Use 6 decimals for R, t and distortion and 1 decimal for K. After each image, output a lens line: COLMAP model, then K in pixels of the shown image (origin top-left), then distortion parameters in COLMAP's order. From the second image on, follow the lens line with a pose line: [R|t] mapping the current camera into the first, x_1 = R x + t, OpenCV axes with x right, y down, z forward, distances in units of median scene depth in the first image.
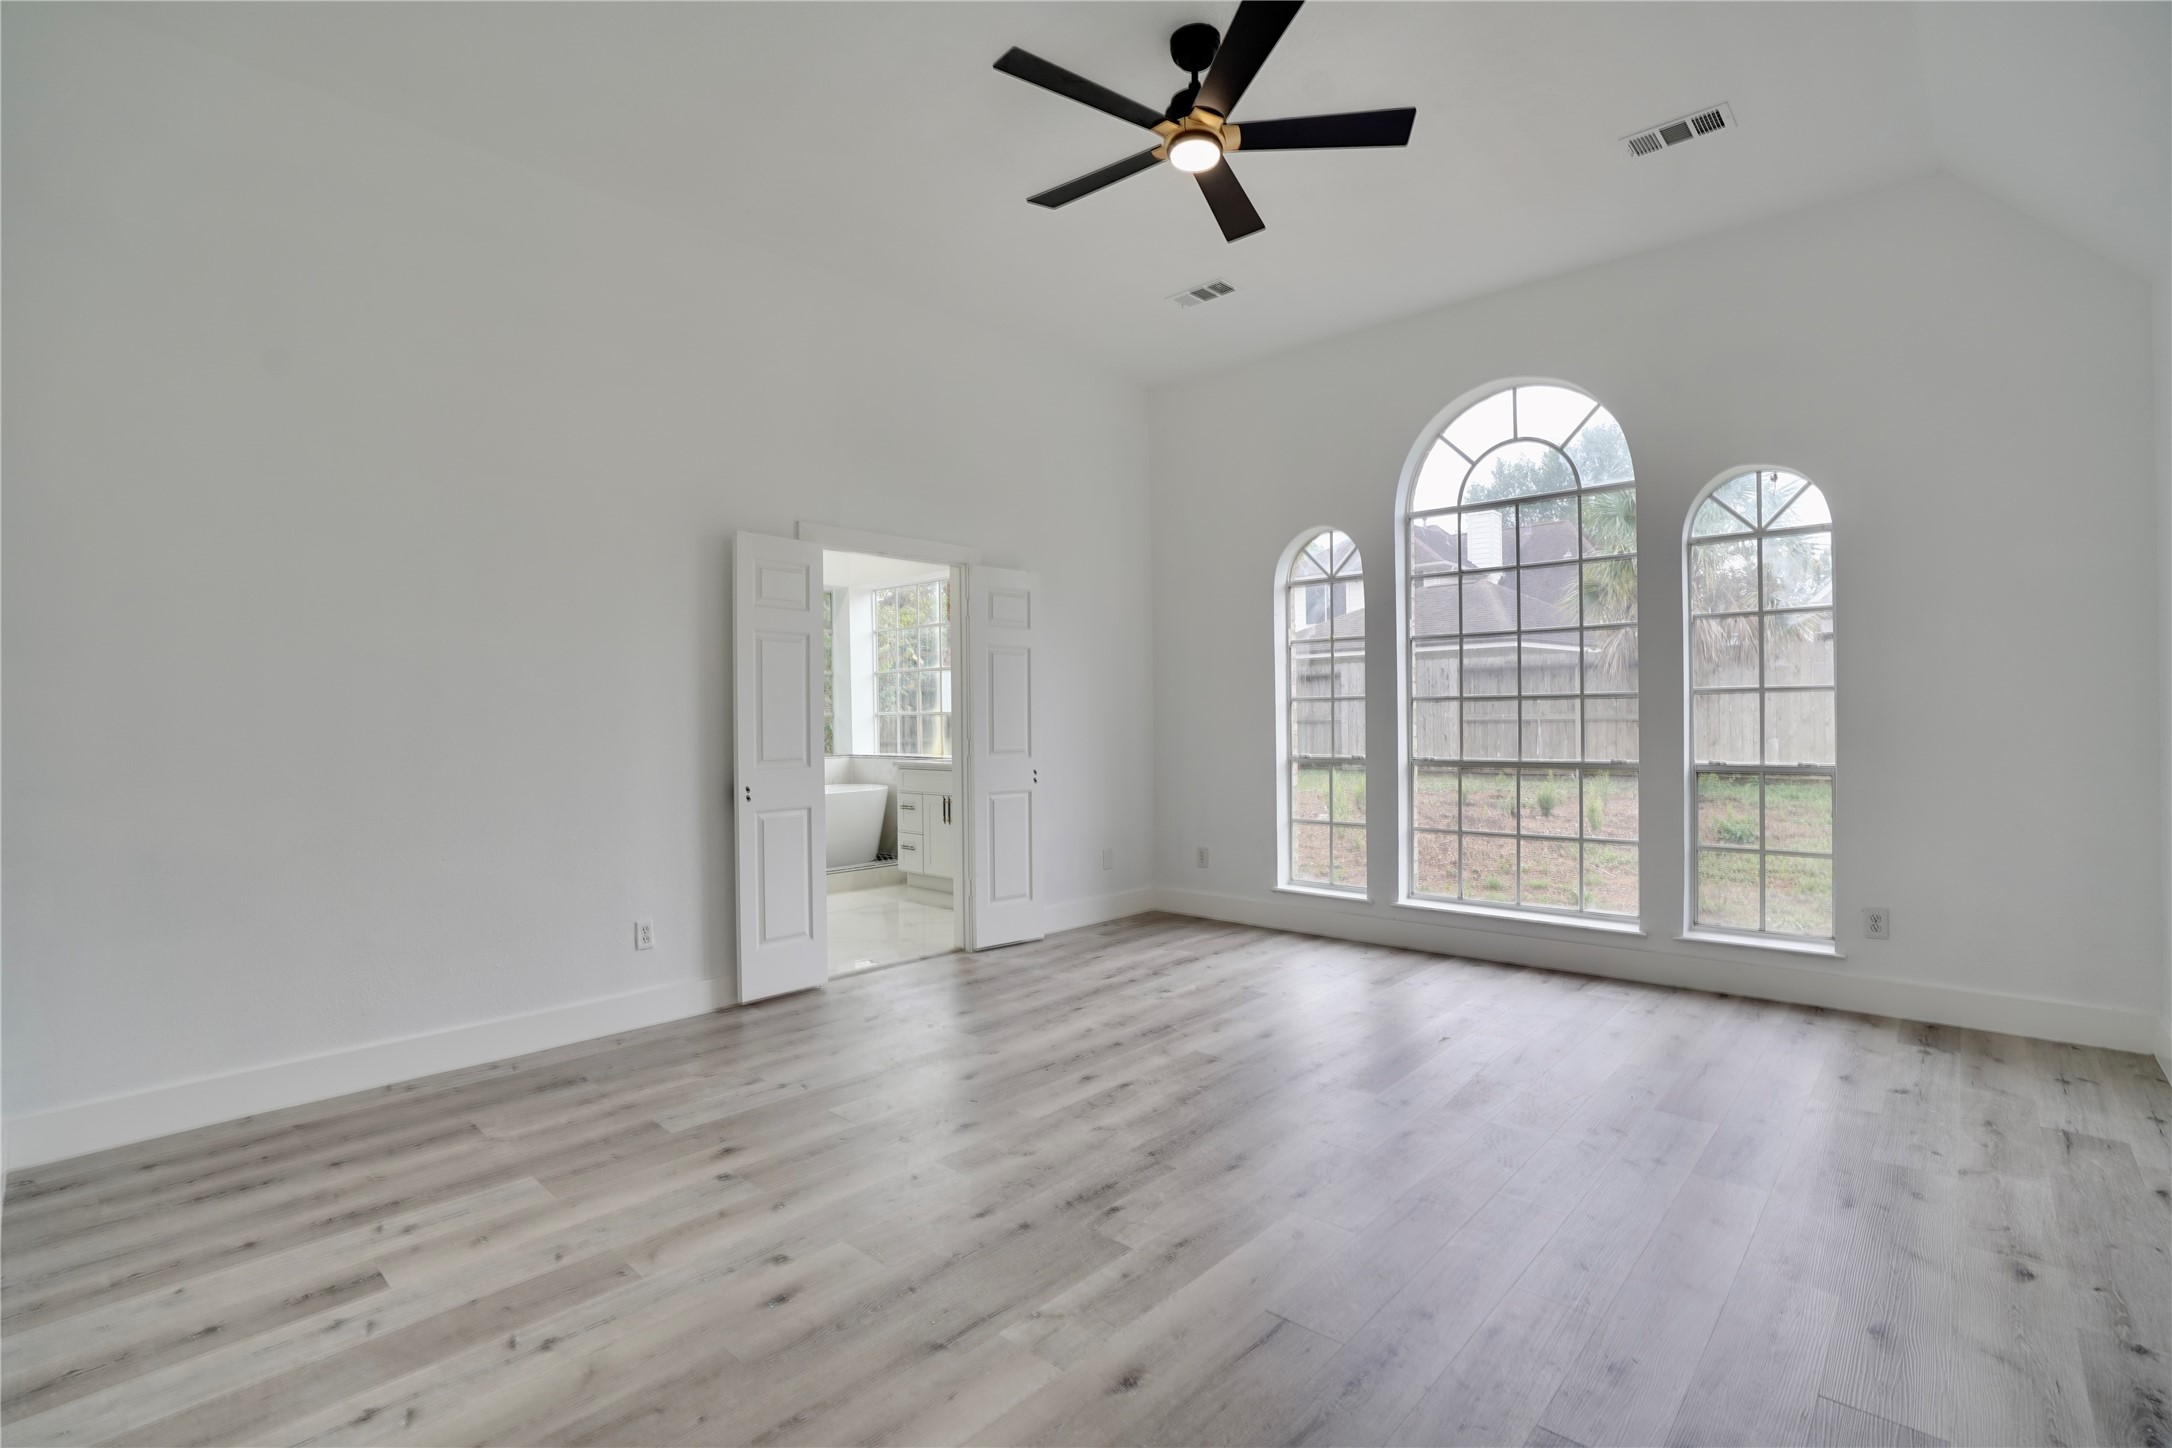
lens RADIAL K [[1012.4, 0, 1082.2], [0, 1012.4, 716.3], [0, 0, 1]] dist [-0.072939, 0.028301]
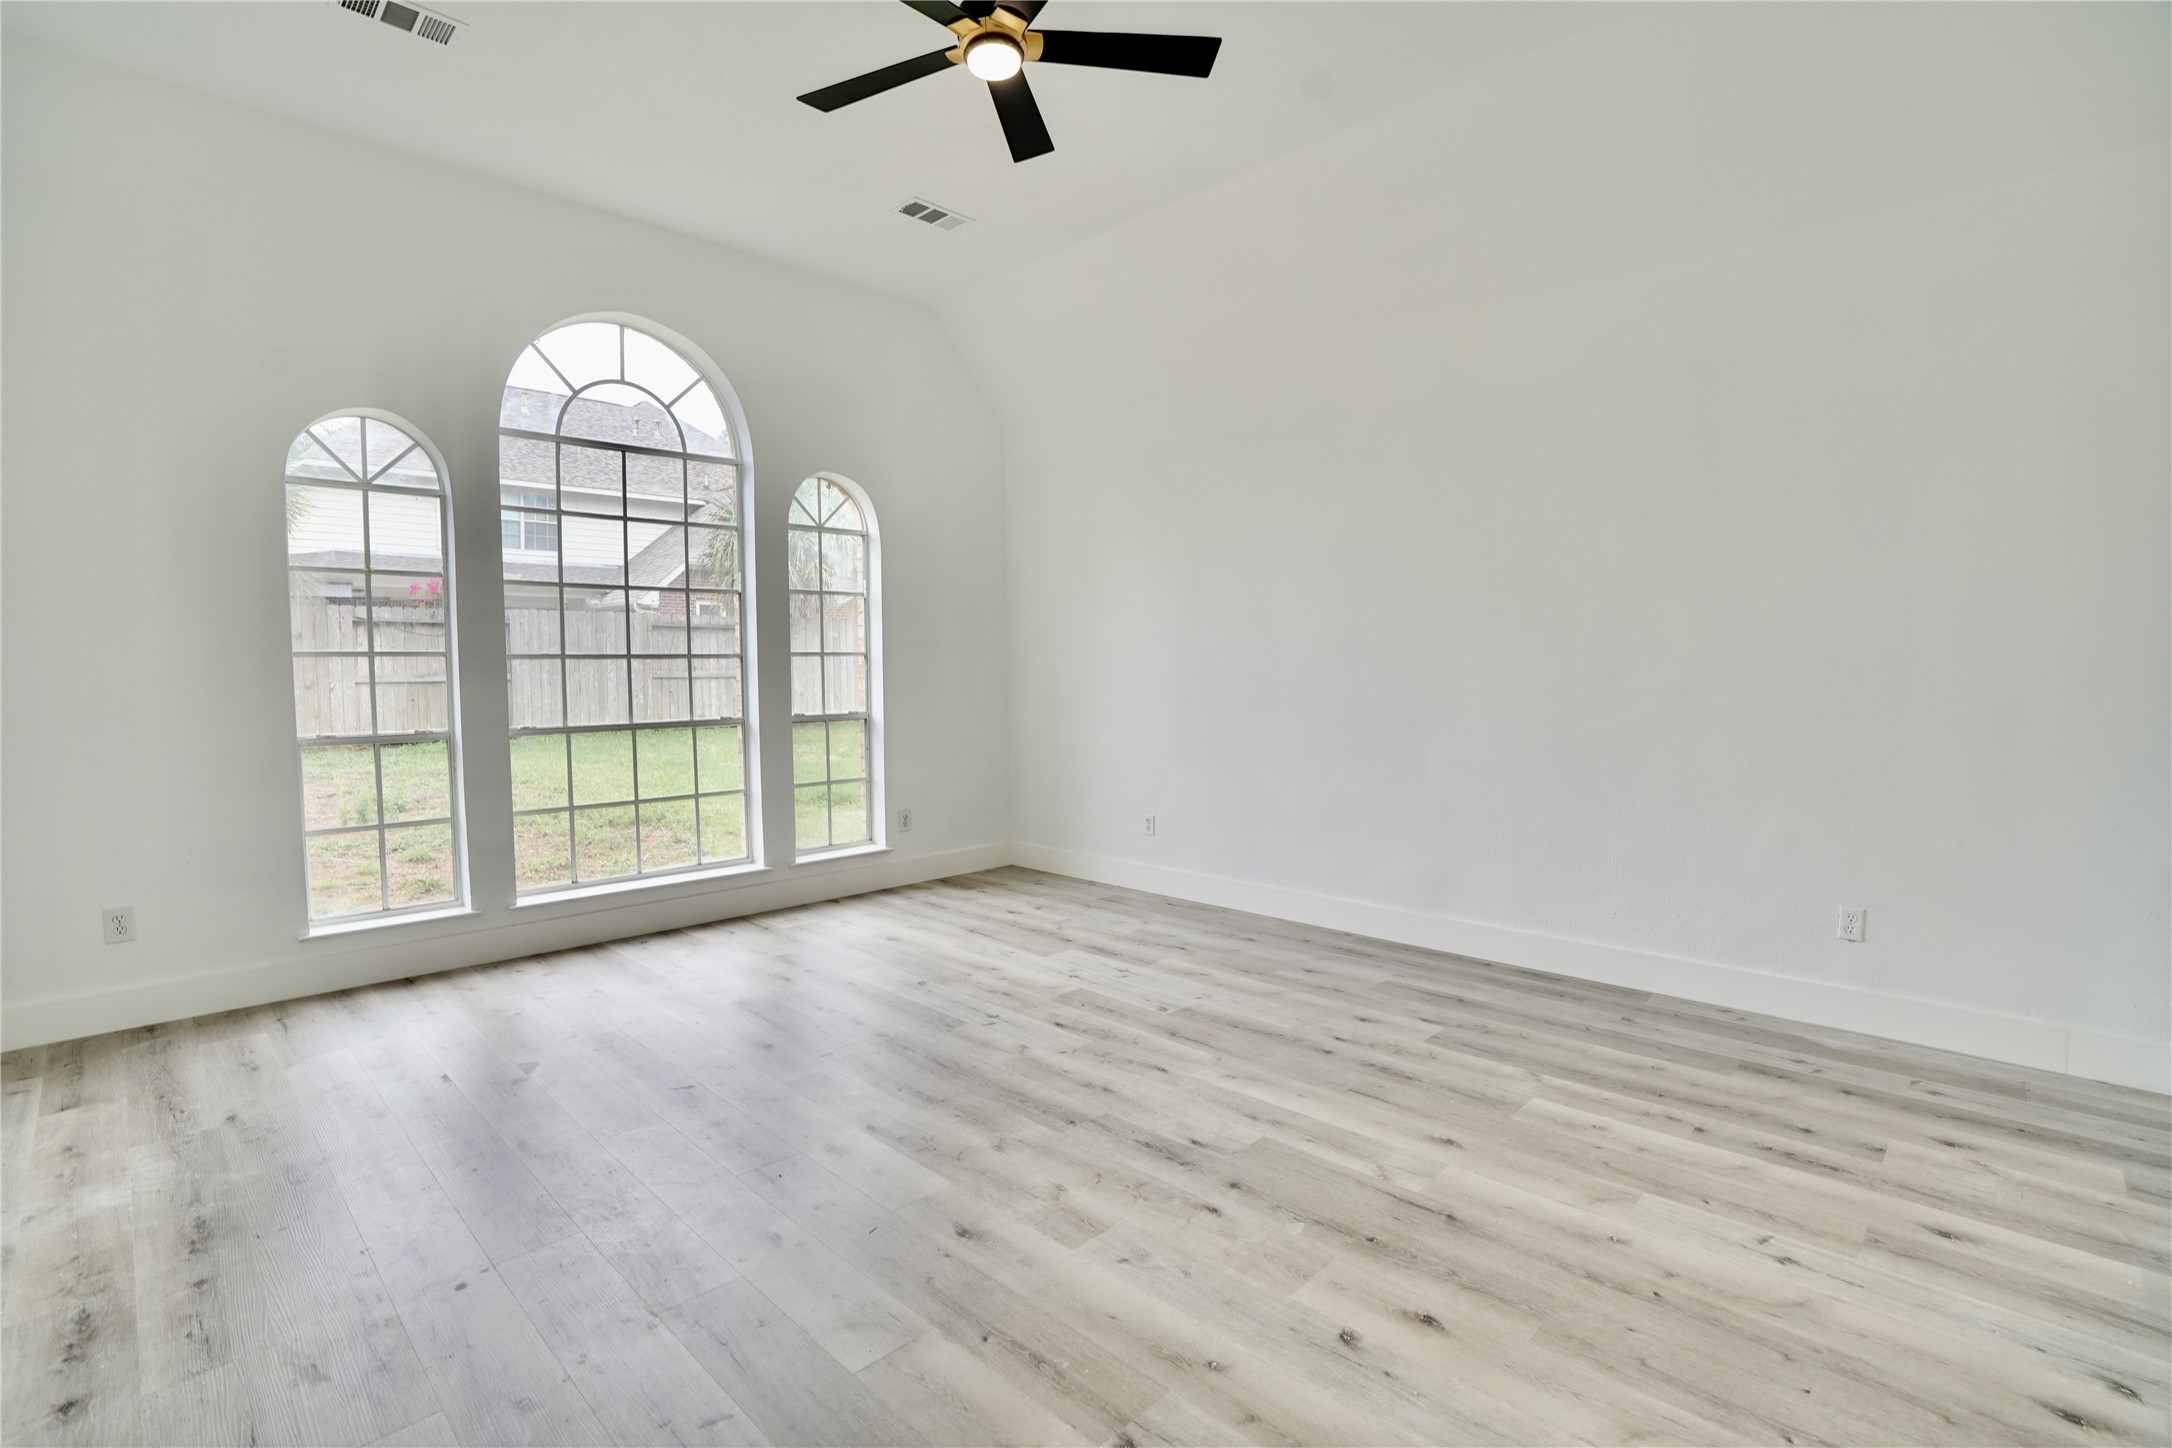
lens RADIAL K [[1012.4, 0, 1082.2], [0, 1012.4, 716.3], [0, 0, 1]] dist [-0.072939, 0.028301]
pose [[0.030294, -0.038021, 0.998818, -0.703269], [0.004896, 0.999270, 0.037890, 0.006269], [-0.999529, 0.003743, 0.030458, 0.763067]]
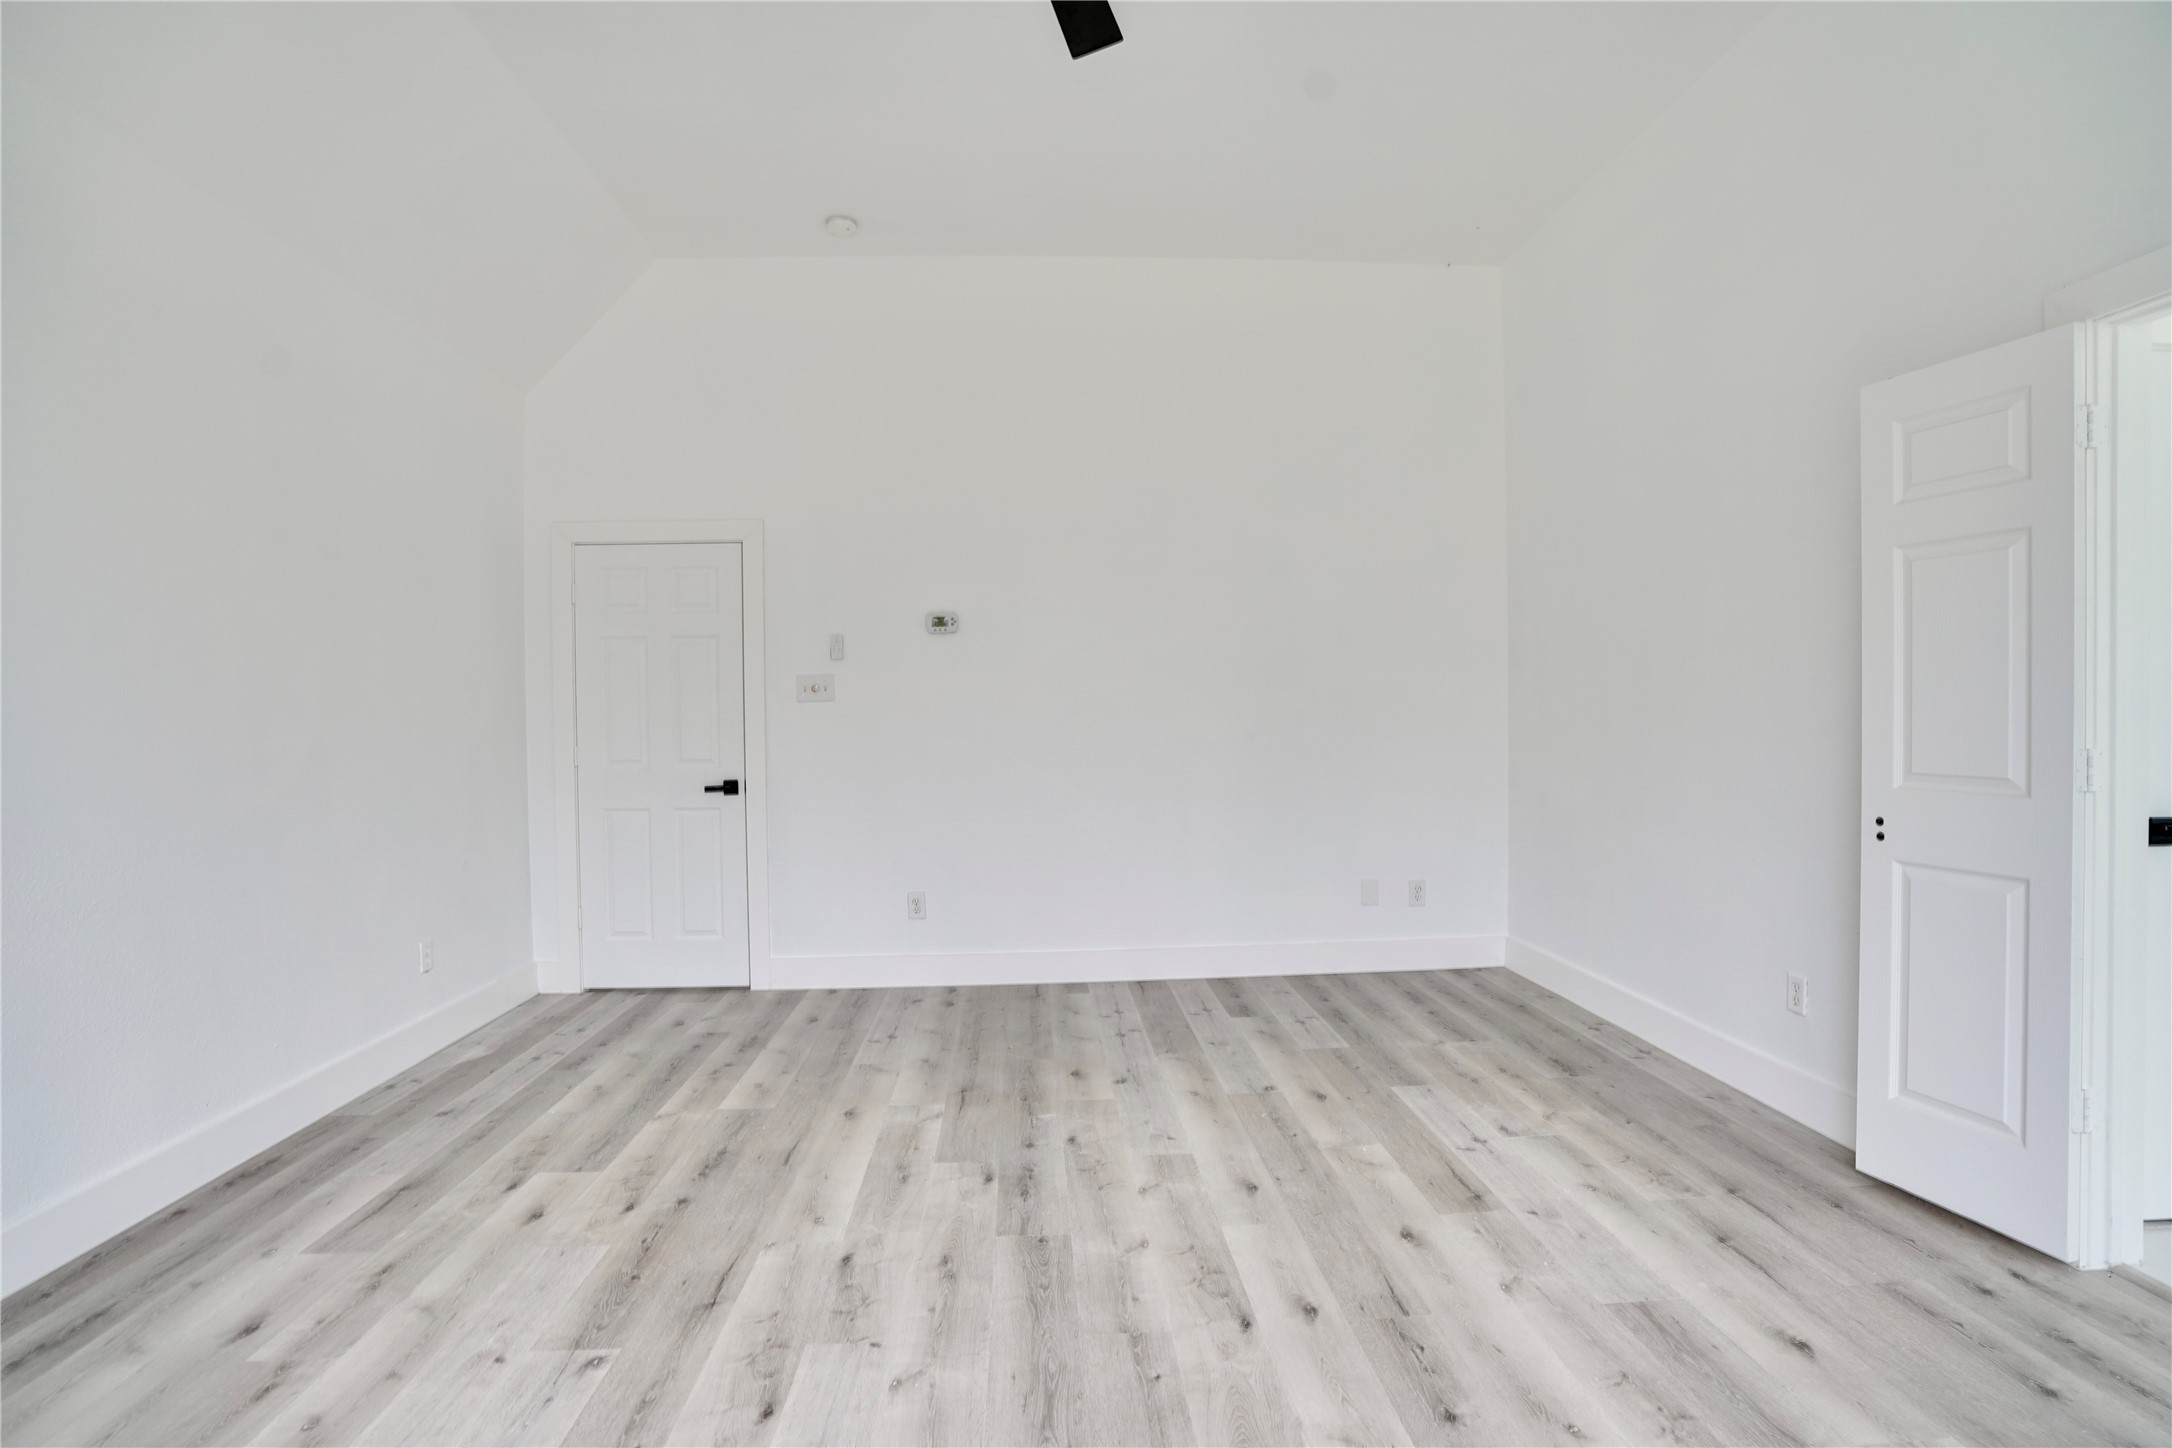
lens RADIAL K [[992.3, 0, 1086.0], [0, 992.3, 724.0], [0, 0, 1]] dist [-0.069655, 0.027258]
pose [[-0.691466, 0.027612, -0.721881, 0.495166], [0.020499, 0.999617, 0.018601, -0.007091], [0.722118, -0.001936, -0.691767, 1.267272]]
